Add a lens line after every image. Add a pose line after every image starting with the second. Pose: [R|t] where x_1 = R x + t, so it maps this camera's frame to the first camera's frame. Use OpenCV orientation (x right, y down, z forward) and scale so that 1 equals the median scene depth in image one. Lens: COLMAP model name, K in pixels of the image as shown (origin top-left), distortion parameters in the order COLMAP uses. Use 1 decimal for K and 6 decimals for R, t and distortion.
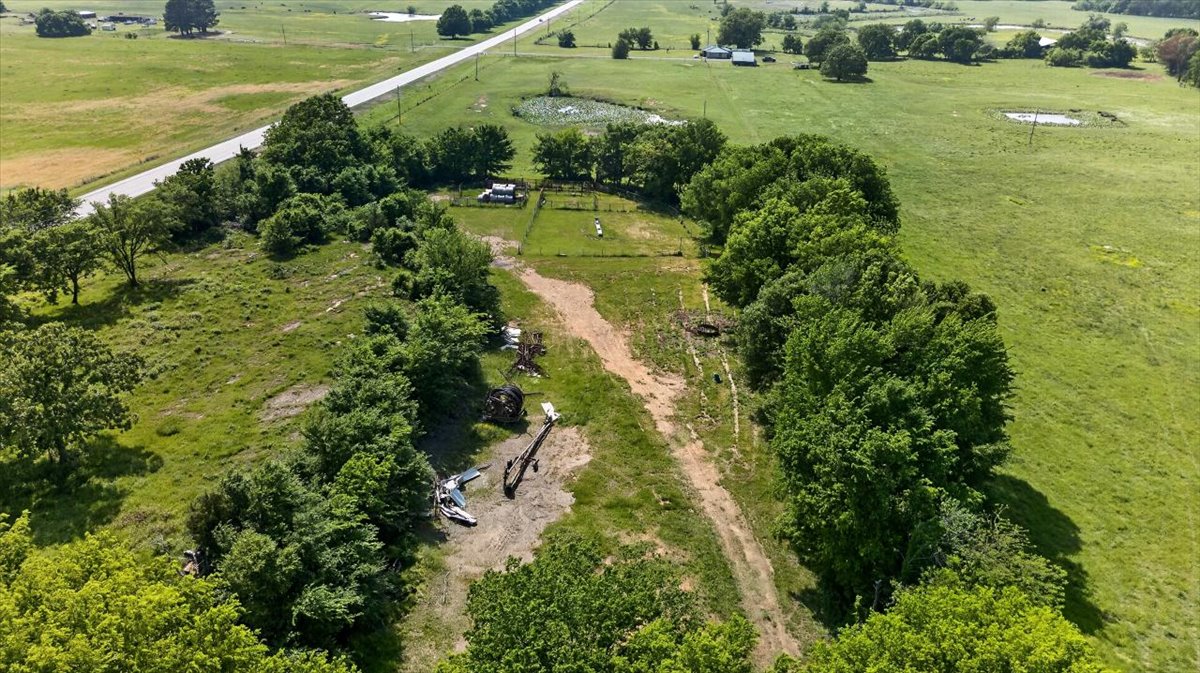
lens RADIAL K [[854.5, 0, 600.0], [0, 854.5, 336.5], [0, 0, 1]] dist [0.088555, -0.078479]
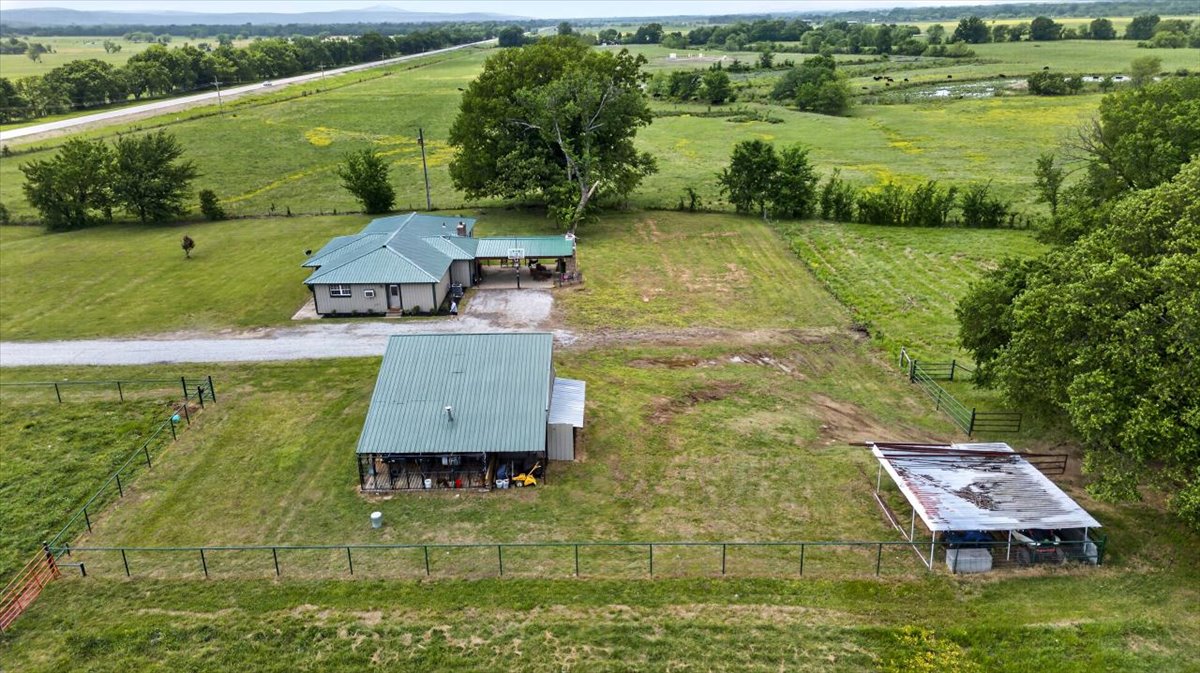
lens RADIAL K [[854.5, 0, 600.0], [0, 854.5, 336.5], [0, 0, 1]] dist [0.088555, -0.078479]
pose [[0.994337, -0.070192, 0.079795, 0.115542], [0.075808, 0.994685, -0.069675, -0.211298], [-0.074481, 0.075330, 0.994373, 0.577698]]
